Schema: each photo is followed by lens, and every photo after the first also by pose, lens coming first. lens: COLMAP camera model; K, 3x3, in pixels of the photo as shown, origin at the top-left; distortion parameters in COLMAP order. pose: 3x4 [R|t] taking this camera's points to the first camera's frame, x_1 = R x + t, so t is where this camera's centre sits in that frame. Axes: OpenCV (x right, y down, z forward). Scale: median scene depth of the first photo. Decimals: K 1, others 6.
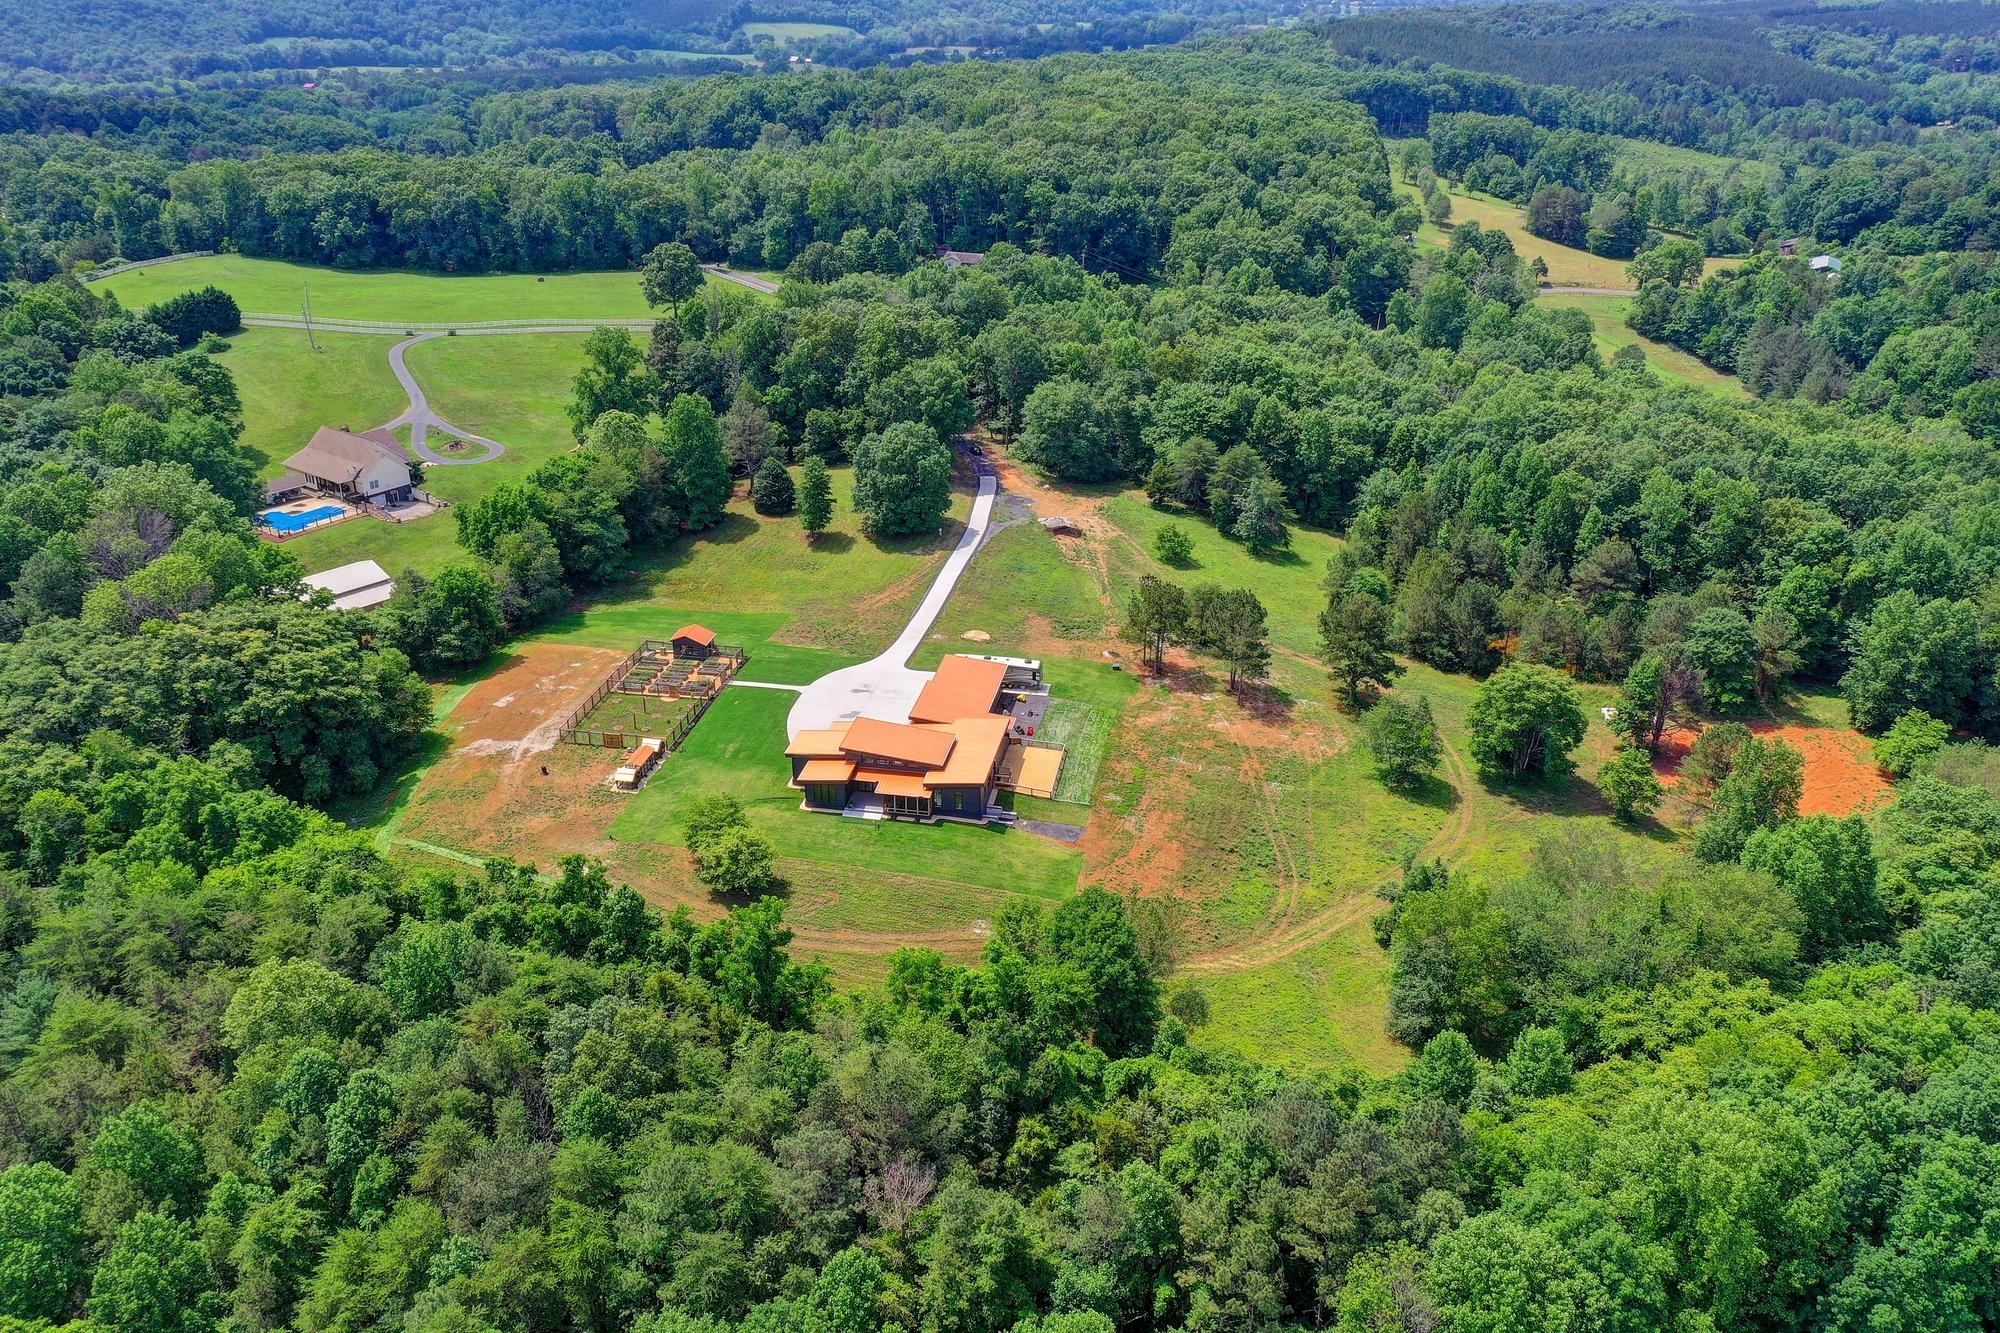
lens RADIAL K [[1569.6, 0, 1000.0], [0, 1569.6, 666.5], [0, 0, 1]] dist [0.007336, 0.004709]
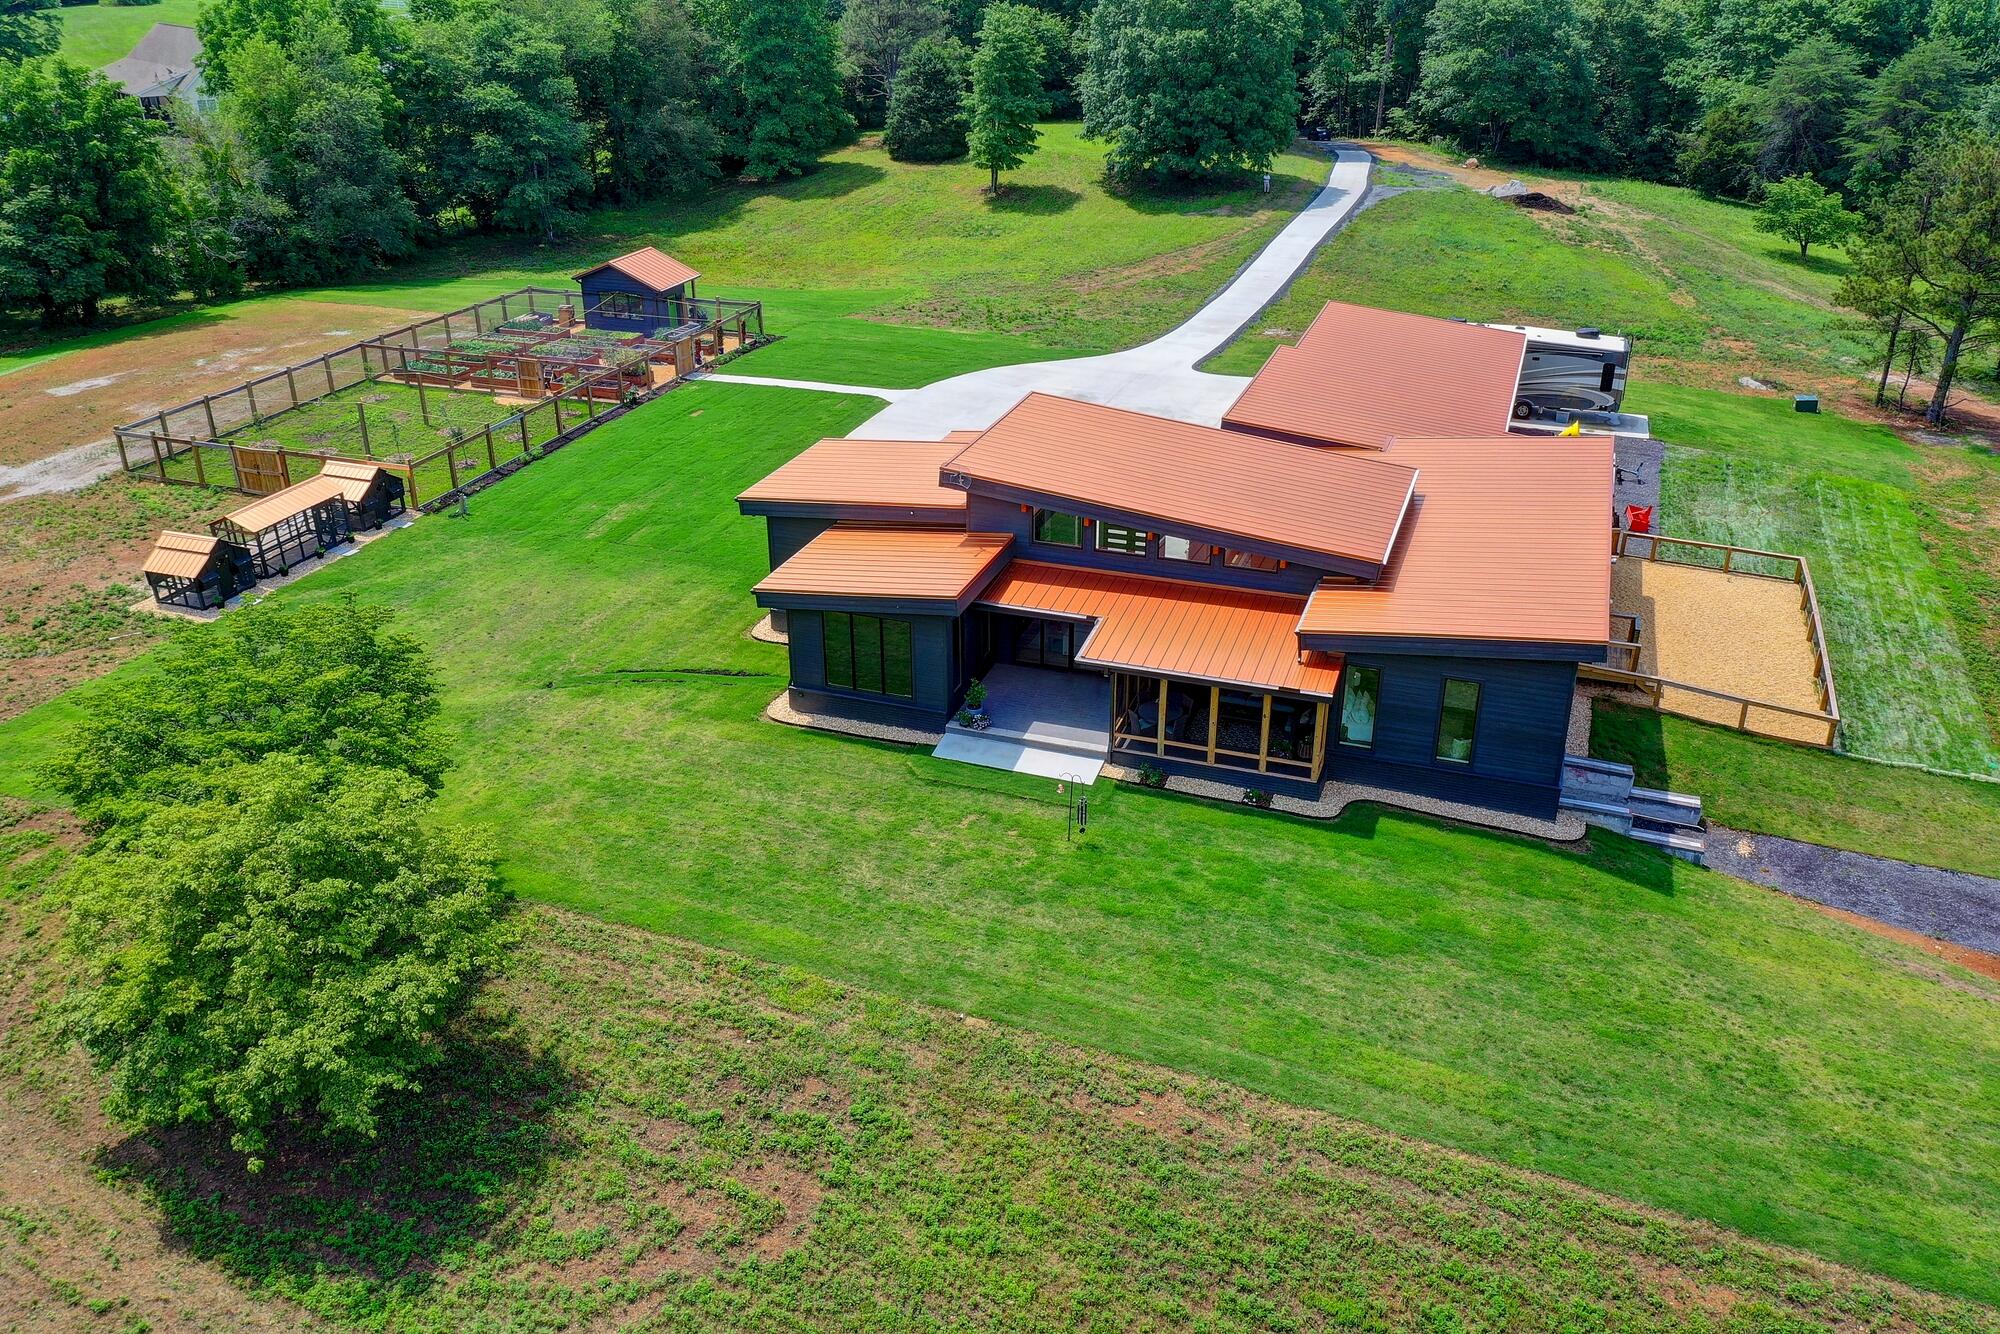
lens RADIAL K [[1577.4, 0, 1000.0], [0, 1577.4, 667.0], [0, 0, 1]] dist [0.004838, 0.003748]
pose [[0.987209, 0.064034, -0.146005, -0.040551], [-0.062384, 0.997926, 0.015857, 0.055242], [0.146718, -0.006546, 0.989157, 0.547574]]
